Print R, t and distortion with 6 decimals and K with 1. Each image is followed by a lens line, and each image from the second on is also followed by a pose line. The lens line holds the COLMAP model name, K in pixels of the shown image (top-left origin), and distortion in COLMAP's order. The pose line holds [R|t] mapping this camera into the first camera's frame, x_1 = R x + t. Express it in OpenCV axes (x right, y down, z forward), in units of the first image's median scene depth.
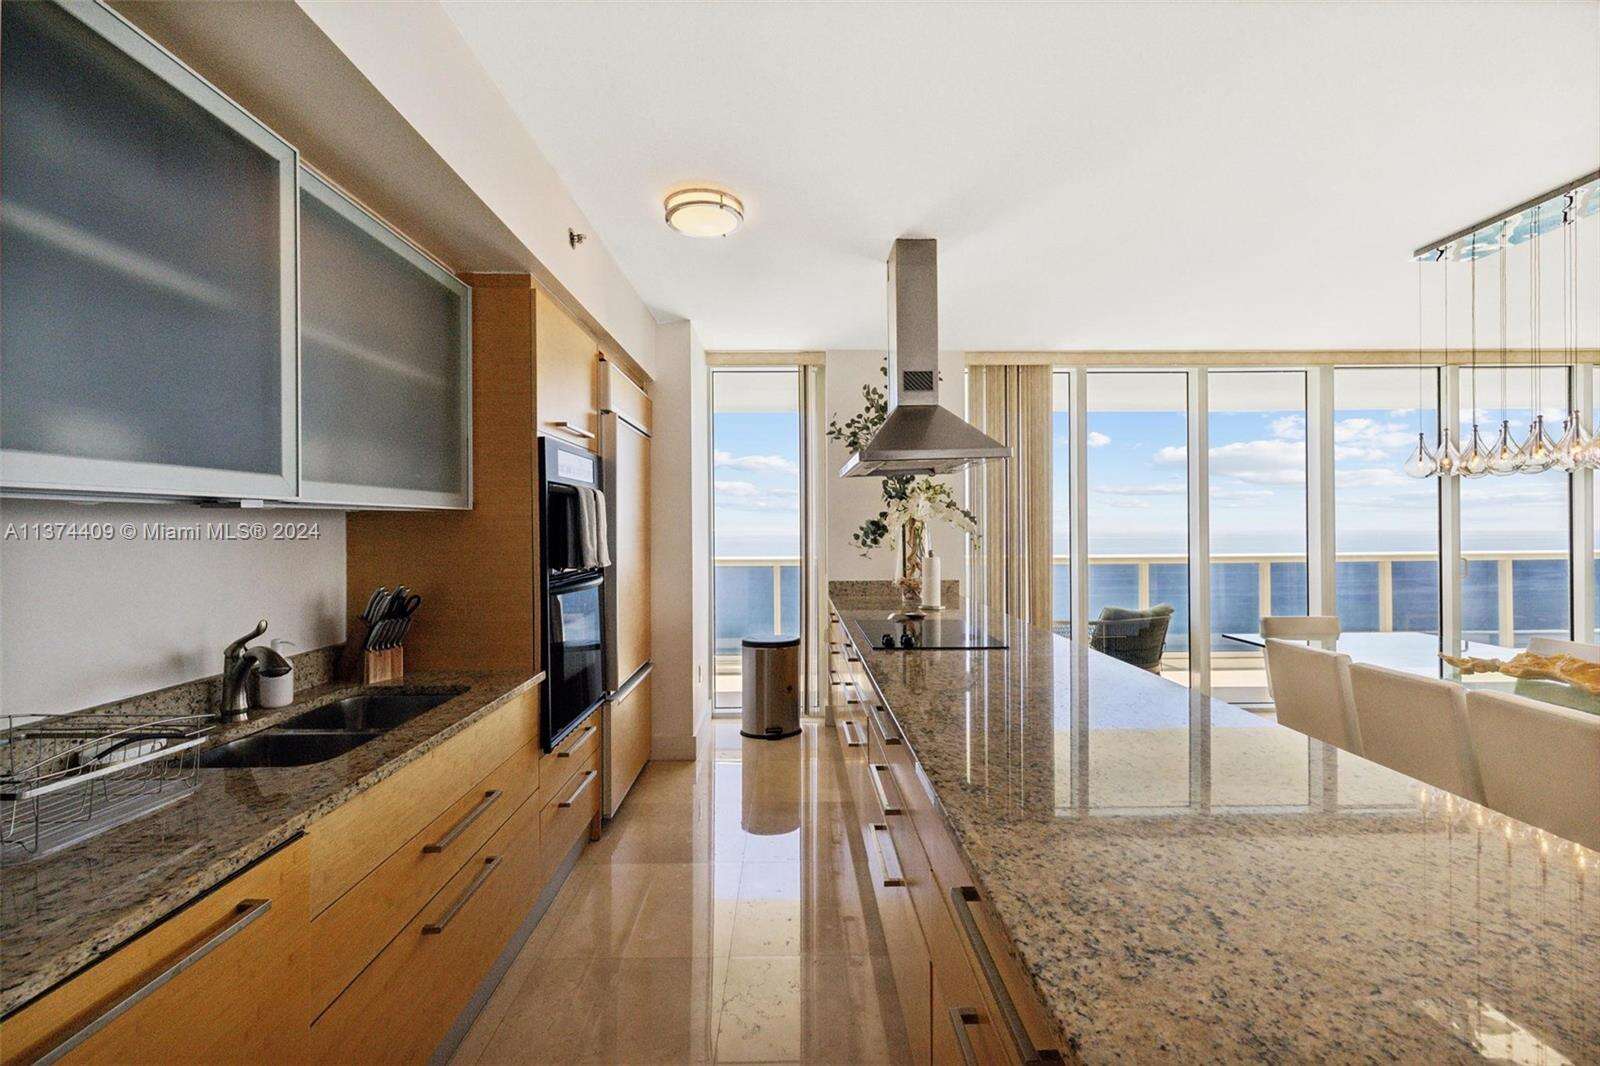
lens RADIAL K [[674.2, 0, 798.7], [0, 674.2, 531.3], [0, 0, 1]] dist [0.003367, -0.000060]
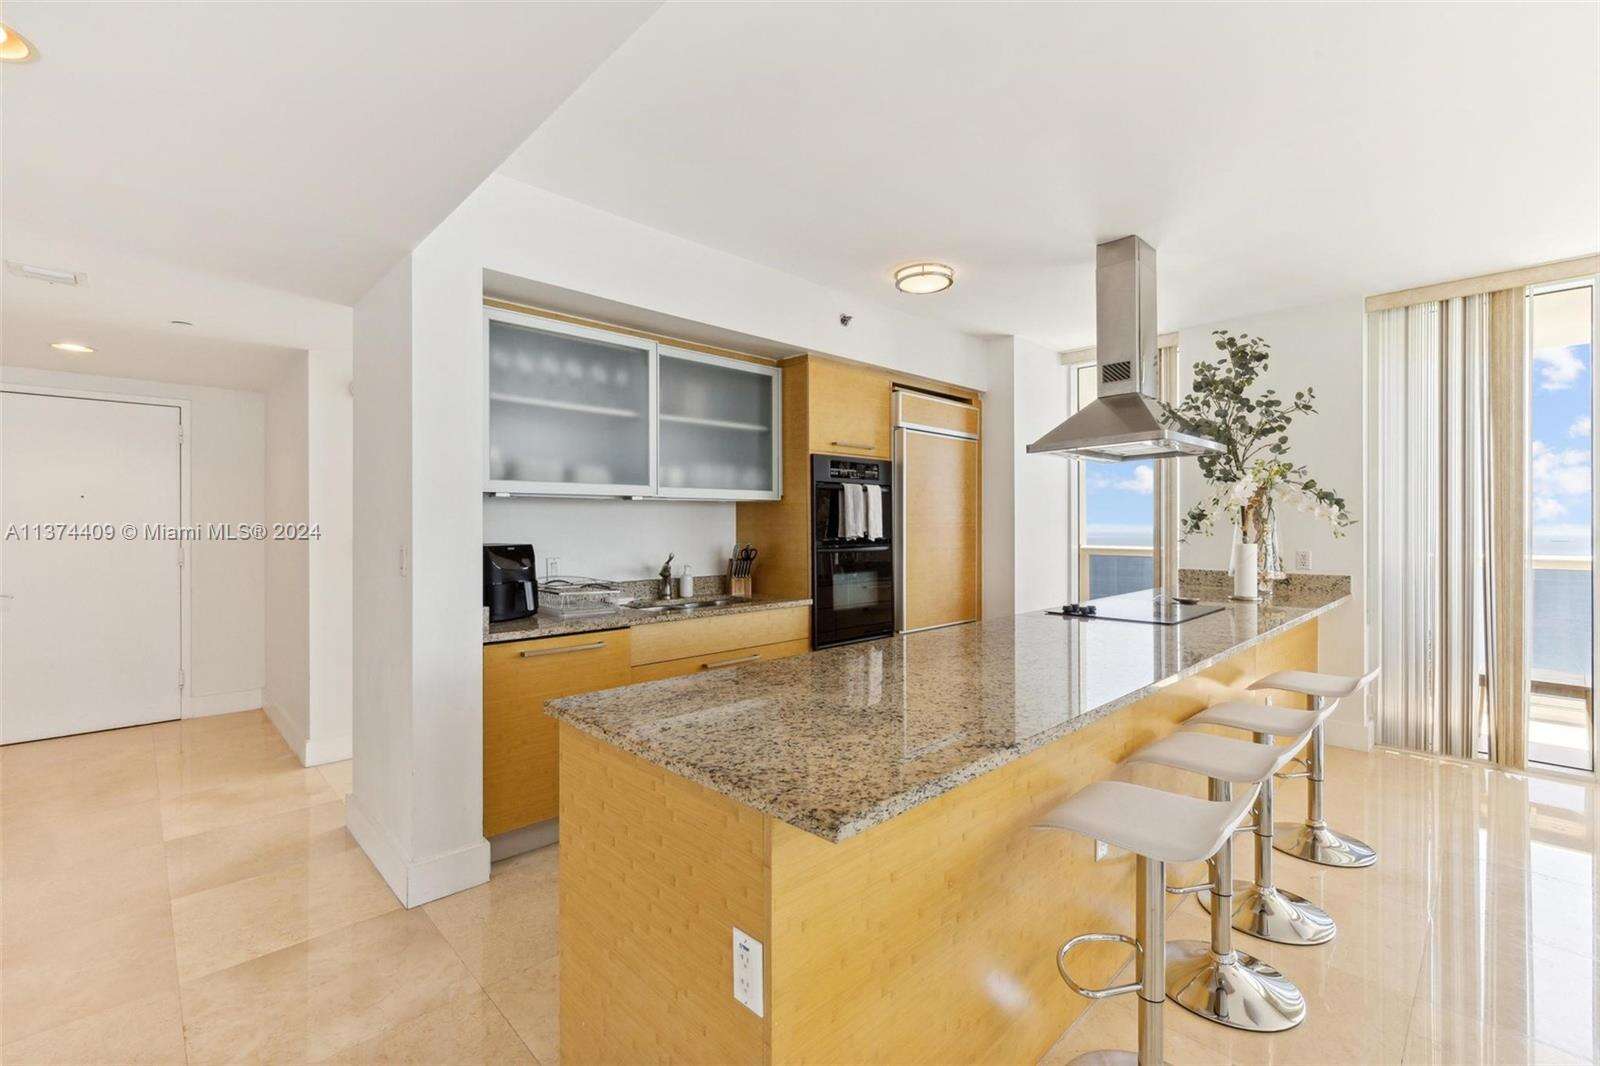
lens RADIAL K [[674.2, 0, 788.4], [0, 674.2, 522.9], [0, 0, 1]] dist [0.003367, -0.000060]
pose [[0.682450, 0.003194, -0.730925, 0.790921], [-0.006177, 0.999980, -0.001398, 0.028934], [0.730906, 0.005469, 0.682456, -0.145810]]
